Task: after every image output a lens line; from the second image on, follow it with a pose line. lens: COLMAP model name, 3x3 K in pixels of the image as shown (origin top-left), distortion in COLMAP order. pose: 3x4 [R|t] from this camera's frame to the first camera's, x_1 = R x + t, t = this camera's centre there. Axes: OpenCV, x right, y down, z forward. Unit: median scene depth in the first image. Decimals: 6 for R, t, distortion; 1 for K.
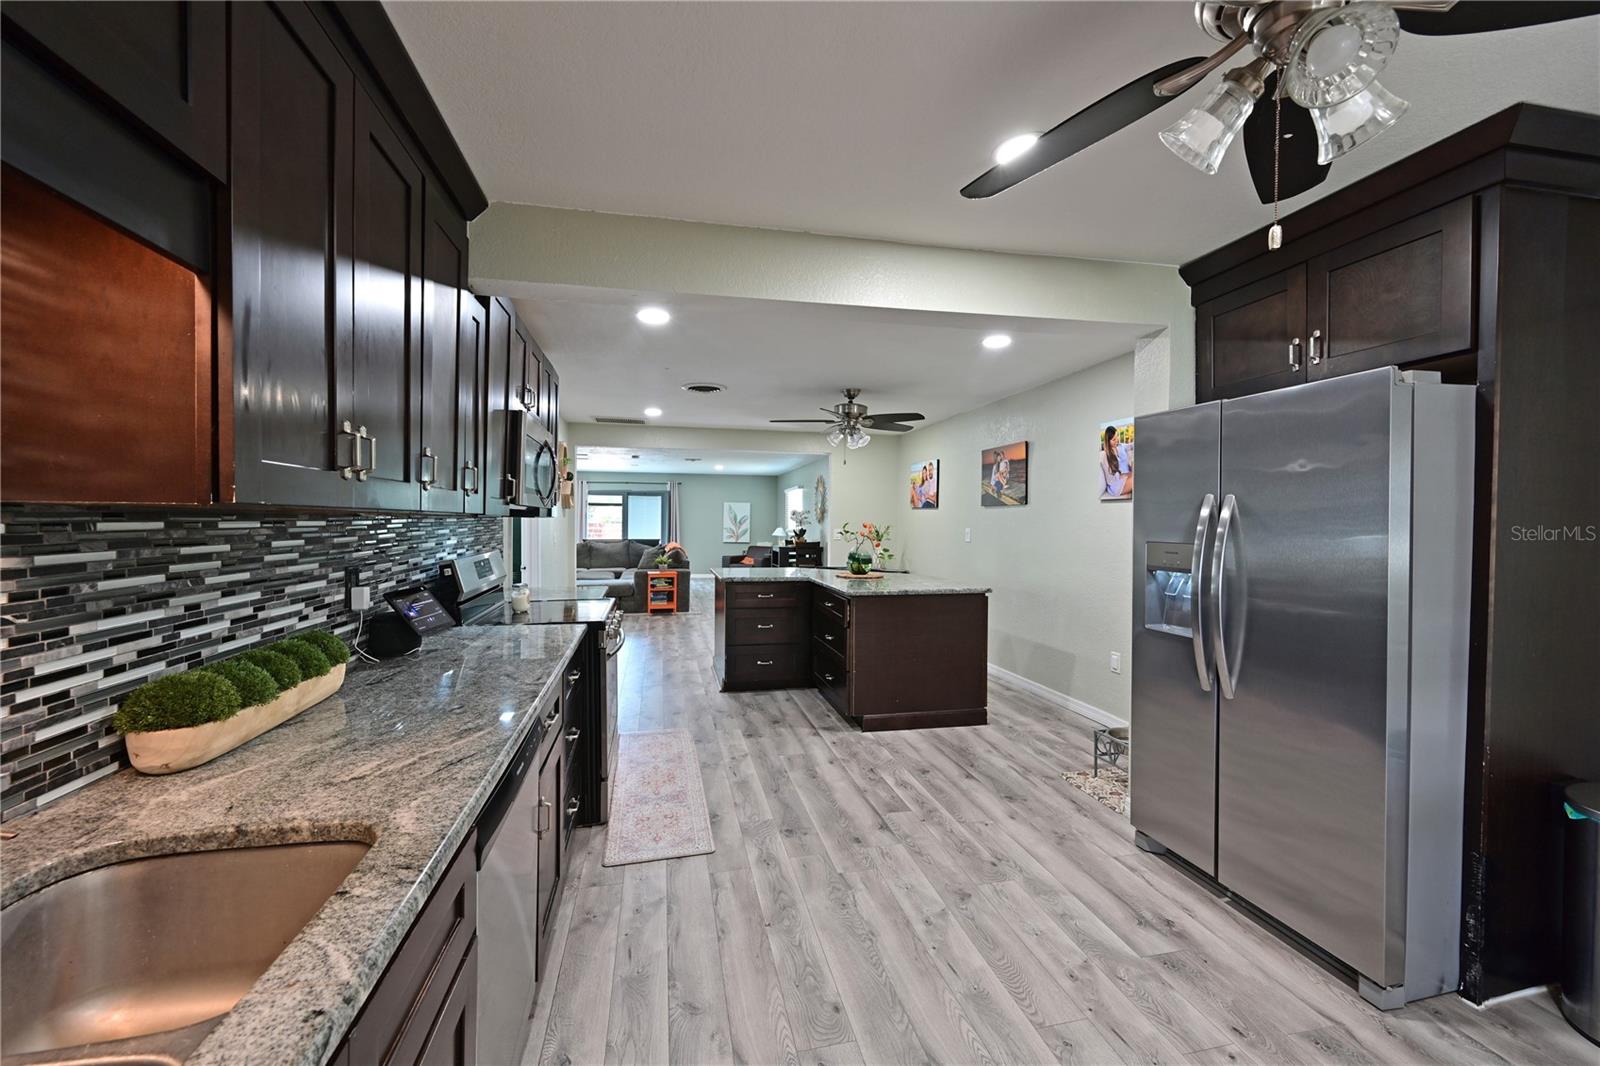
lens RADIAL K [[624.2, 0, 793.8], [0, 624.2, 531.0], [0, 0, 1]] dist [0.000590, 0.000113]
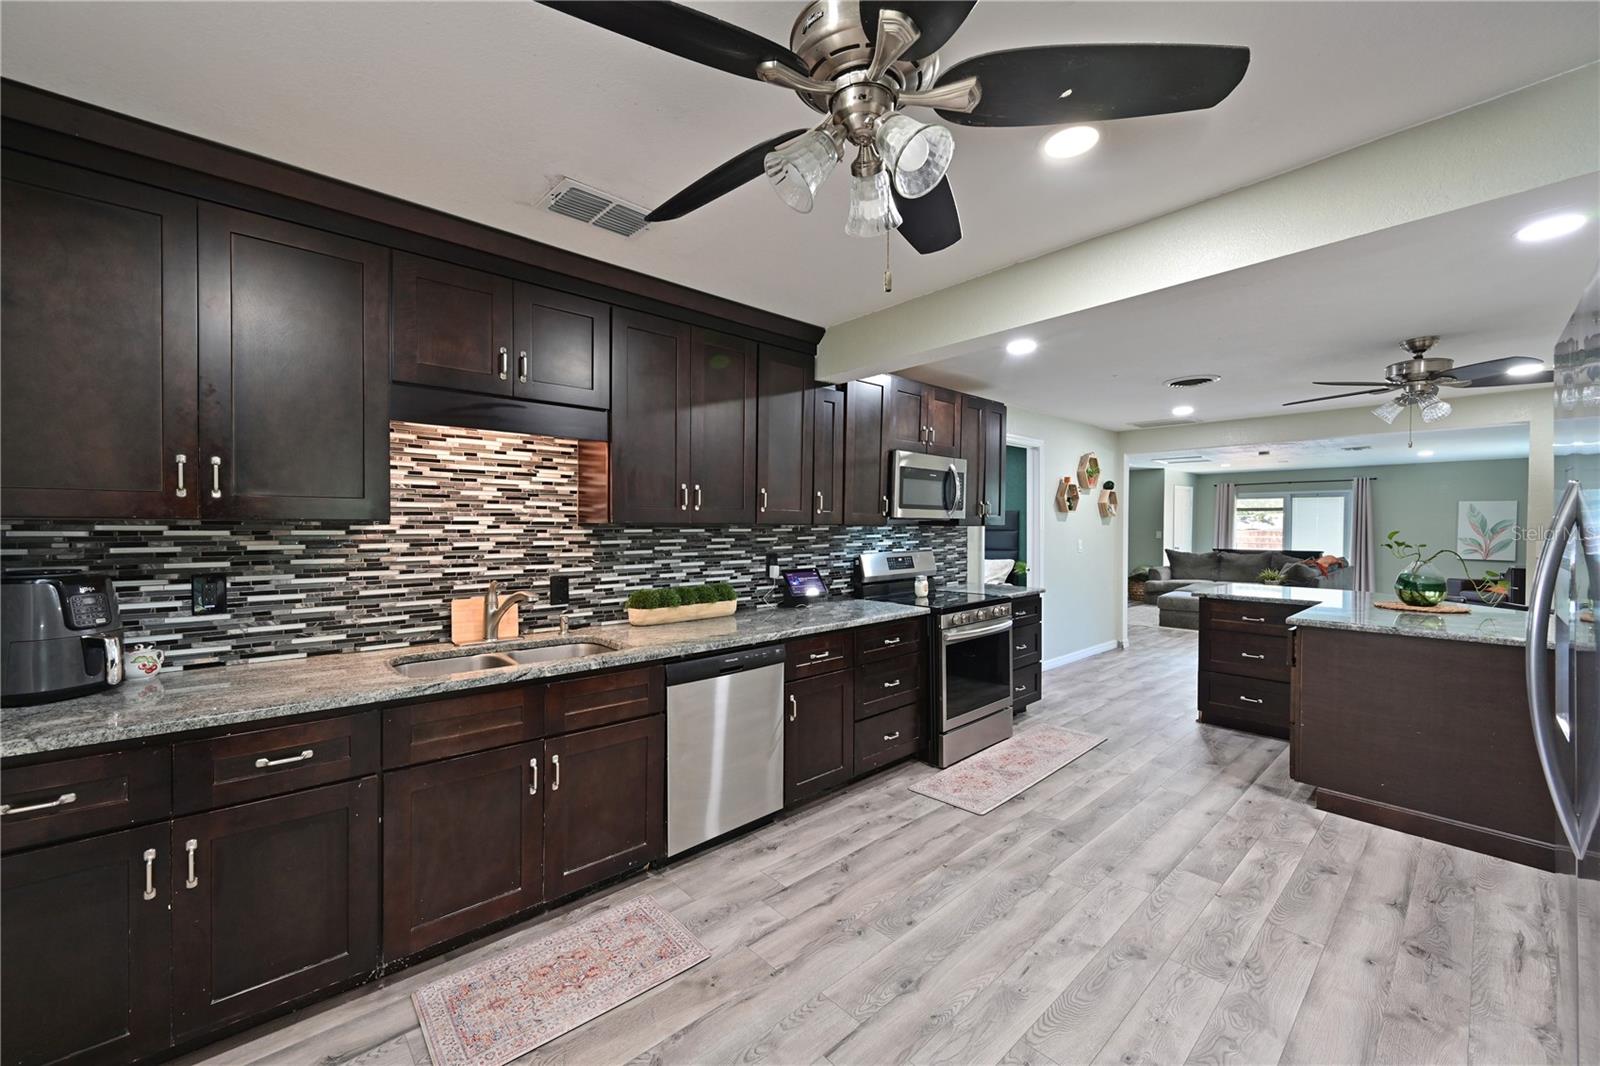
lens RADIAL K [[625.5, 0, 802.2], [0, 625.5, 530.6], [0, 0, 1]] dist [-0.000990, -0.000040]
pose [[0.503091, 0.002203, -0.864231, 0.624101], [-0.013287, 0.999898, -0.005186, -0.001913], [0.864131, 0.014092, 0.503069, 0.109663]]
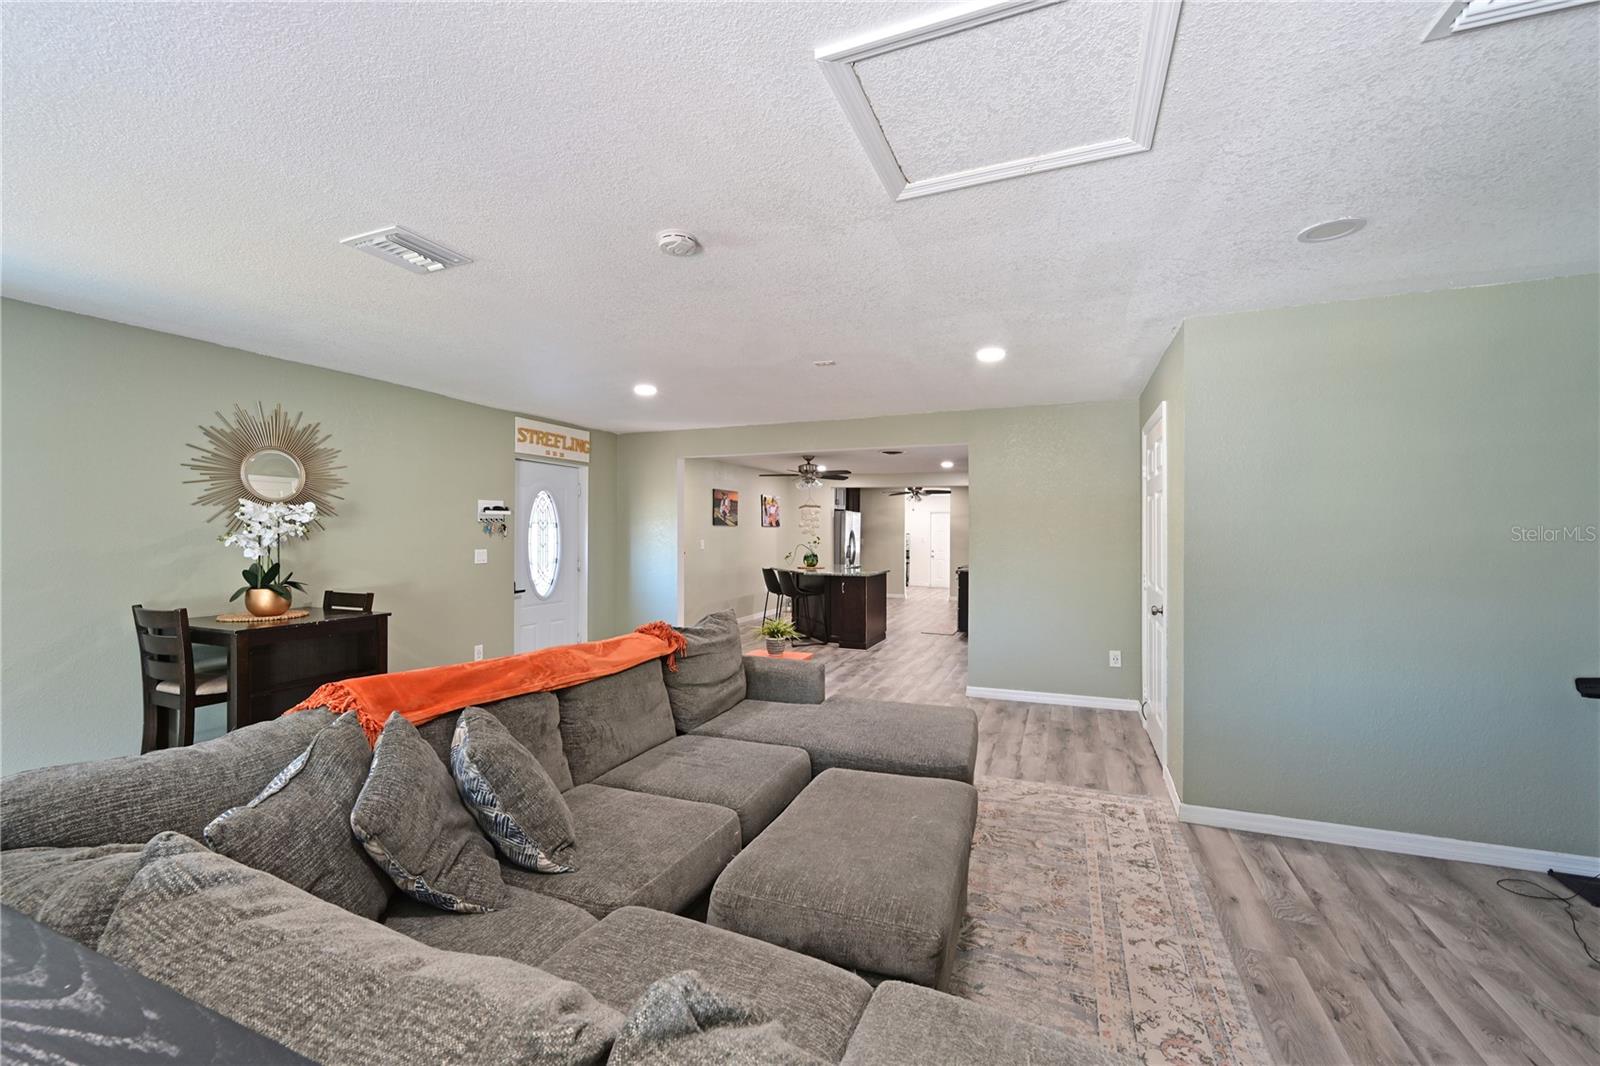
lens RADIAL K [[643.5, 0, 800.0], [0, 643.5, 533.0], [0, 0, 1]] dist [0.000059, 0.000163]
pose [[-0.822795, -0.009813, 0.568254, -1.530809], [-0.000417, 0.999861, 0.016661, -0.092099], [-0.568338, 0.013472, -0.822685, 4.320641]]
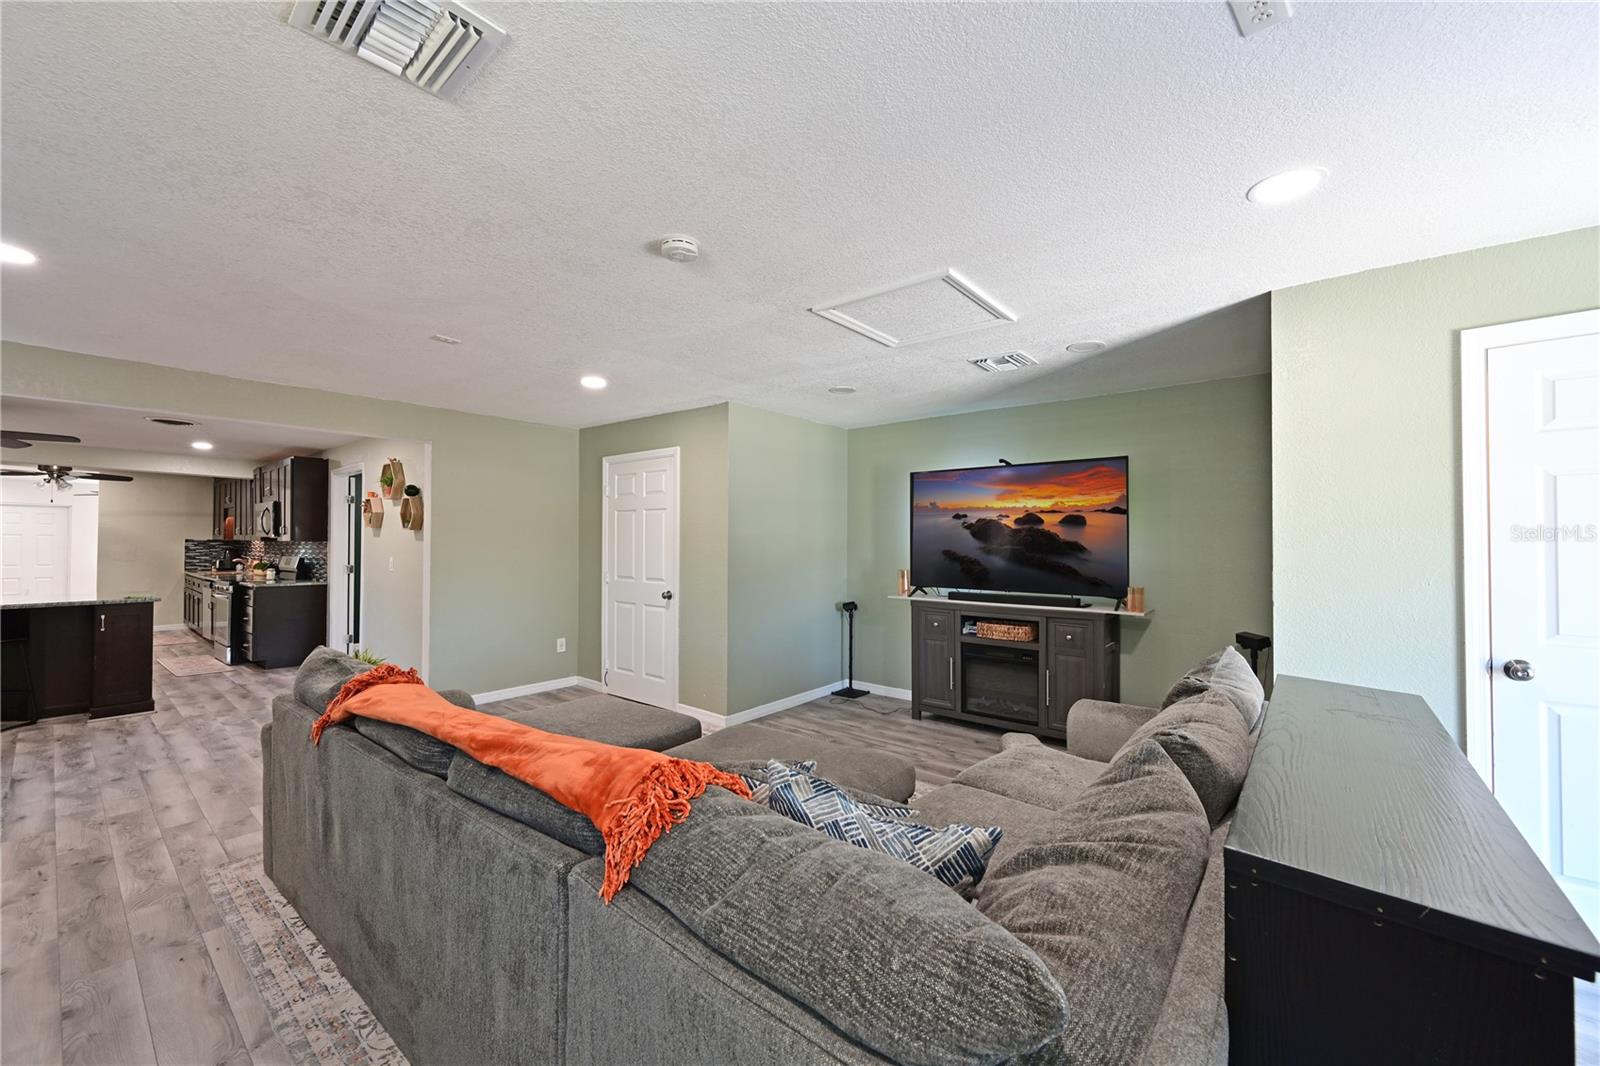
lens RADIAL K [[624.2, 0, 793.8], [0, 624.2, 531.0], [0, 0, 1]] dist [0.000590, 0.000113]
pose [[-0.791342, -0.020162, -0.611041, -0.592527], [-0.019102, 0.999784, -0.008251, -0.085853], [0.611075, 0.005143, -0.791556, 4.445653]]
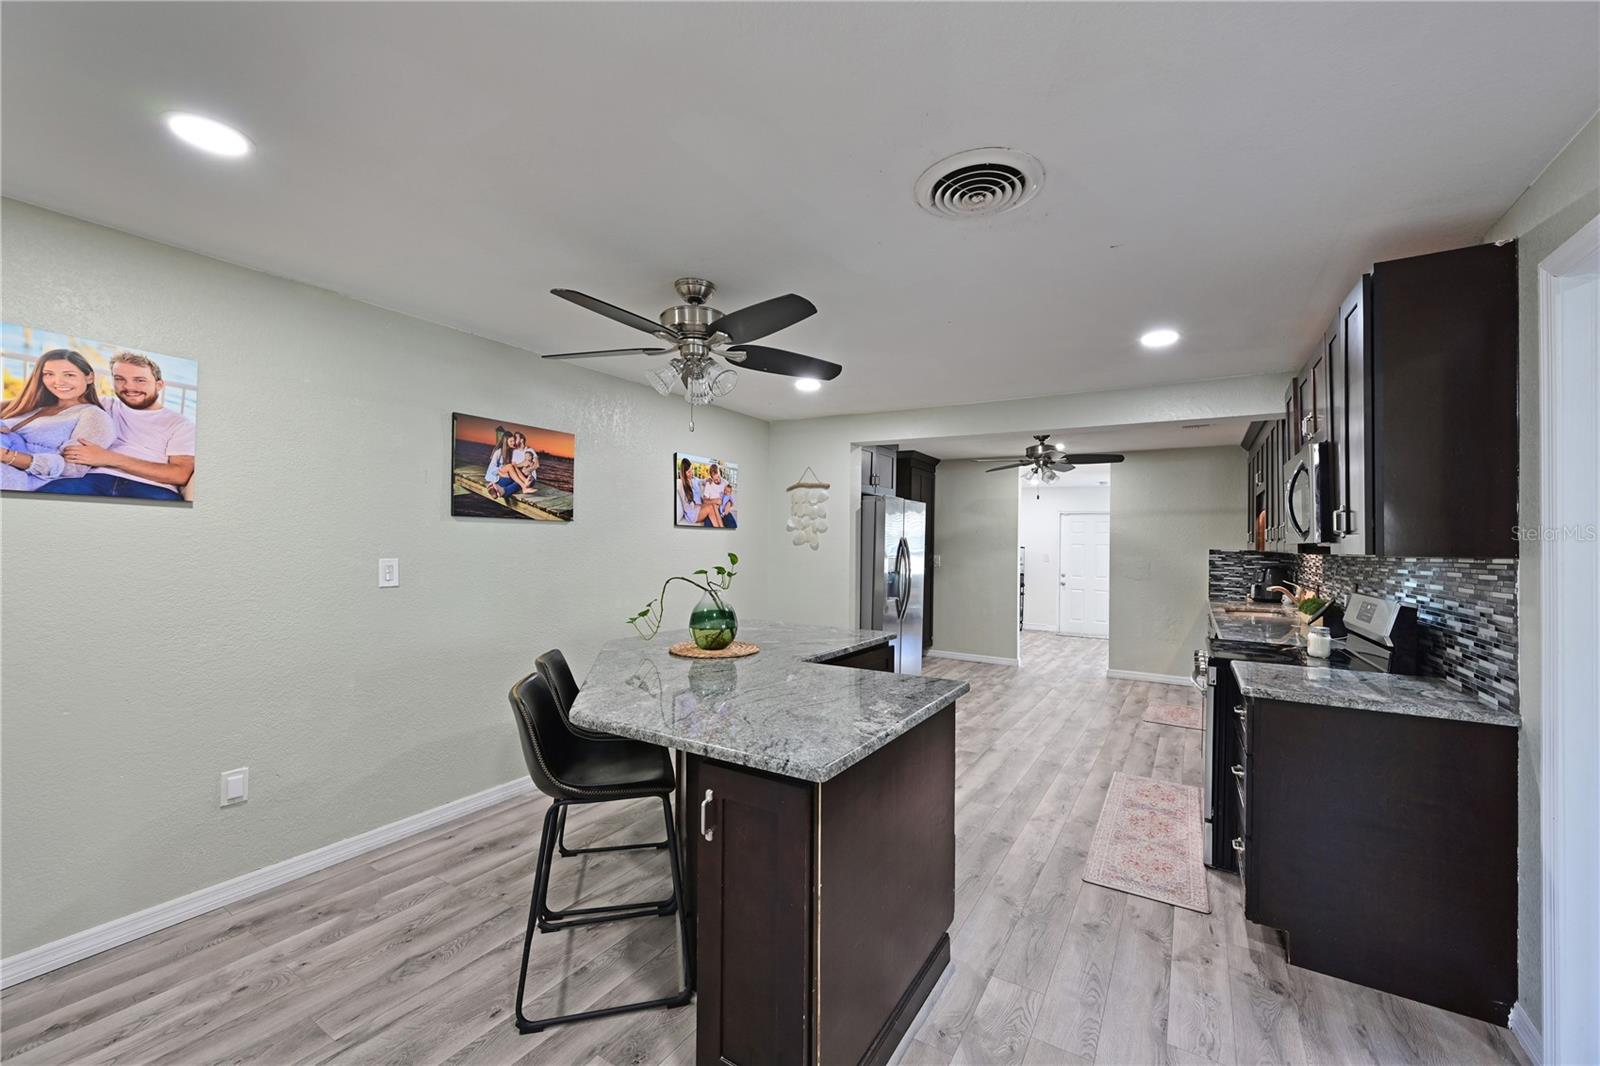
lens RADIAL K [[628.2, 0, 795.3], [0, 628.2, 534.8], [0, 0, 1]] dist [0.000757, -0.000017]
pose [[-0.711602, -0.004178, 0.702570, -0.570026], [-0.005882, 0.999983, -0.000012, -0.049708], [-0.702558, -0.004141, -0.711614, 2.331786]]
